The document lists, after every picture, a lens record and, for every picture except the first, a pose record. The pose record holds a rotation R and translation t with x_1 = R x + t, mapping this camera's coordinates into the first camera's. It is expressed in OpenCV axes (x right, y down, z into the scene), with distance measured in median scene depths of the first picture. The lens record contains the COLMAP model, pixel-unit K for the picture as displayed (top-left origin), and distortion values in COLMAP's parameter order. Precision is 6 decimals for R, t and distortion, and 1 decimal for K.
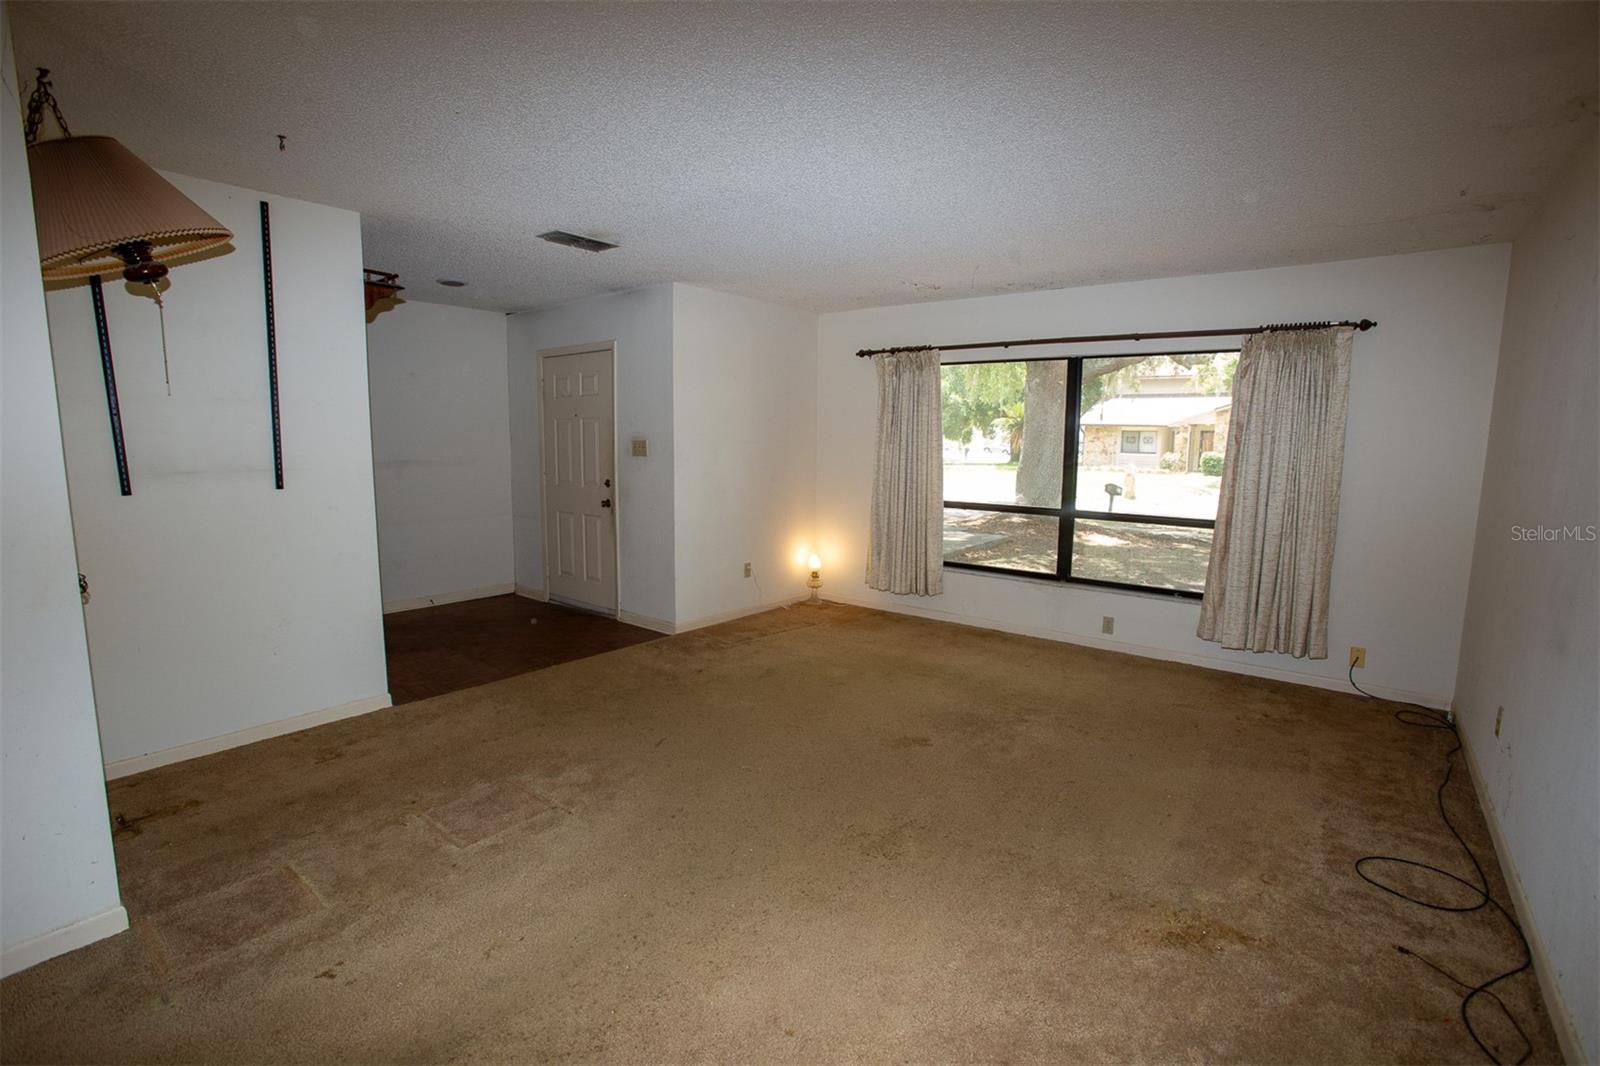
lens RADIAL K [[730.9, 0, 800.0], [0, 730.9, 533.0], [0, 0, 1]] dist [-0.078033, 0.030897]
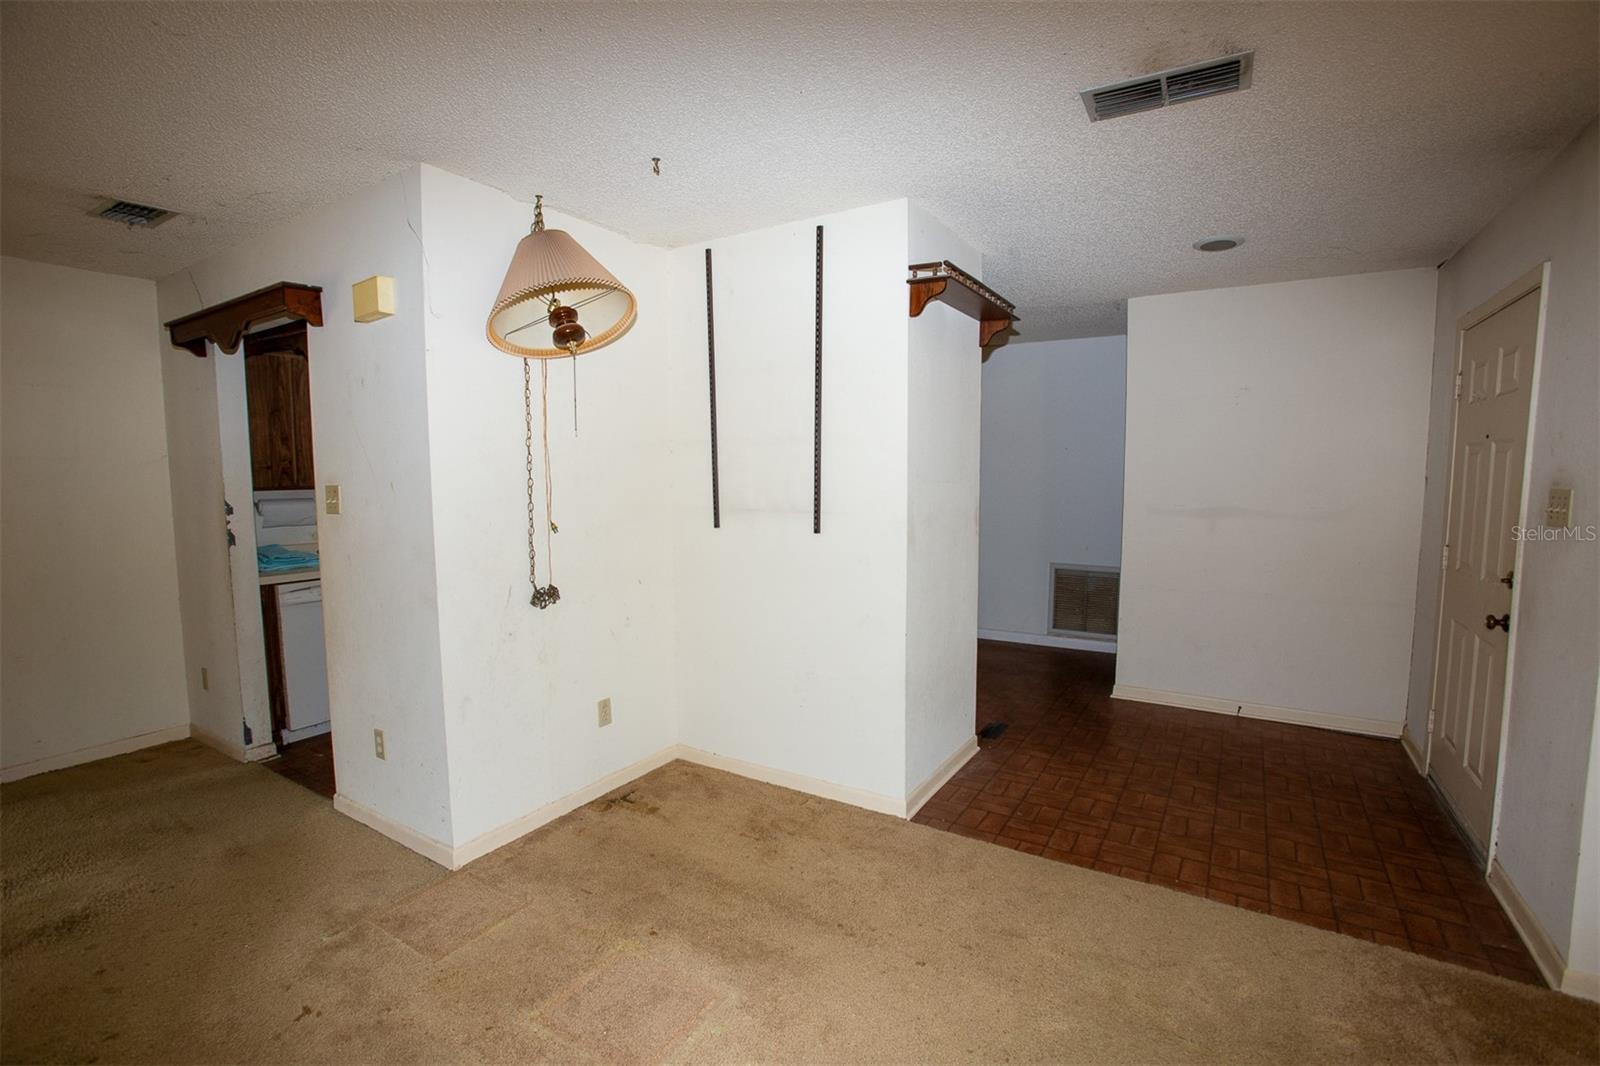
lens RADIAL K [[730.9, 0, 800.0], [0, 730.9, 533.0], [0, 0, 1]] dist [-0.078033, 0.030897]
pose [[0.124143, 0.077269, -0.989251, 0.117859], [-0.126144, 0.990103, 0.061505, -0.068768], [0.984213, 0.117153, 0.132662, 0.495750]]
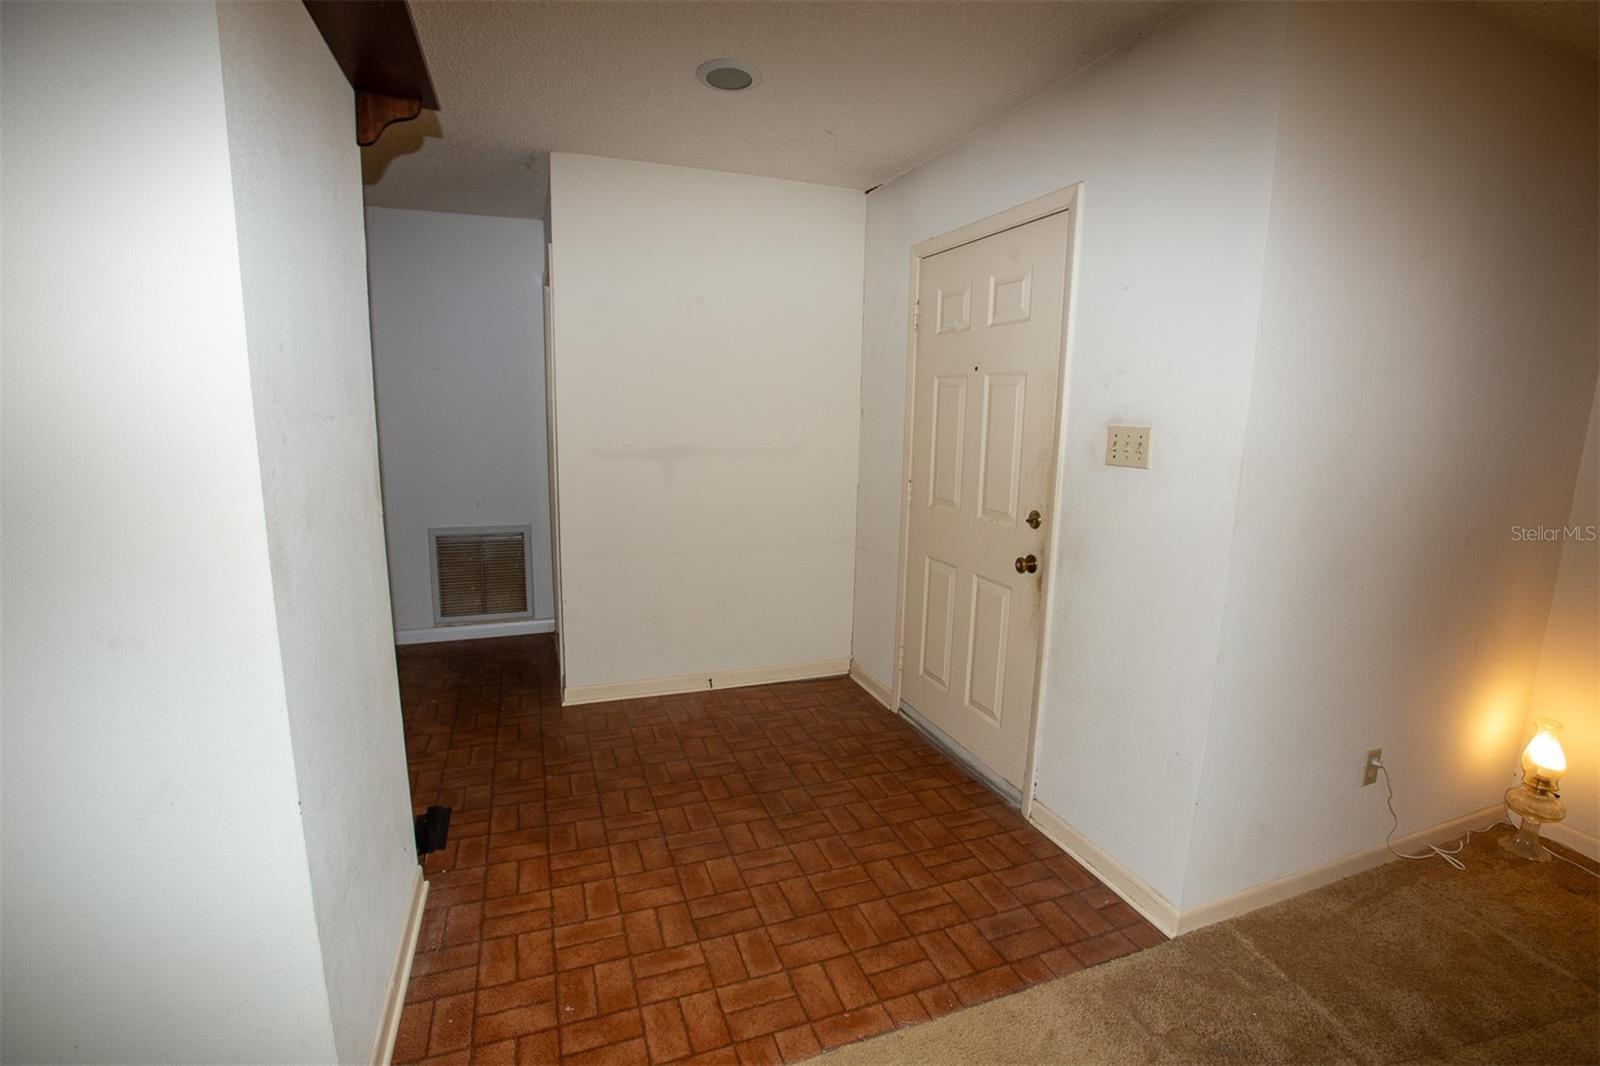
lens RADIAL K [[730.9, 0, 800.0], [0, 730.9, 533.0], [0, 0, 1]] dist [-0.078033, 0.030897]
pose [[0.861124, 0.093982, -0.499633, -0.166301], [-0.076380, 0.995526, 0.055619, -0.074618], [0.502625, -0.009732, 0.864450, 0.545292]]
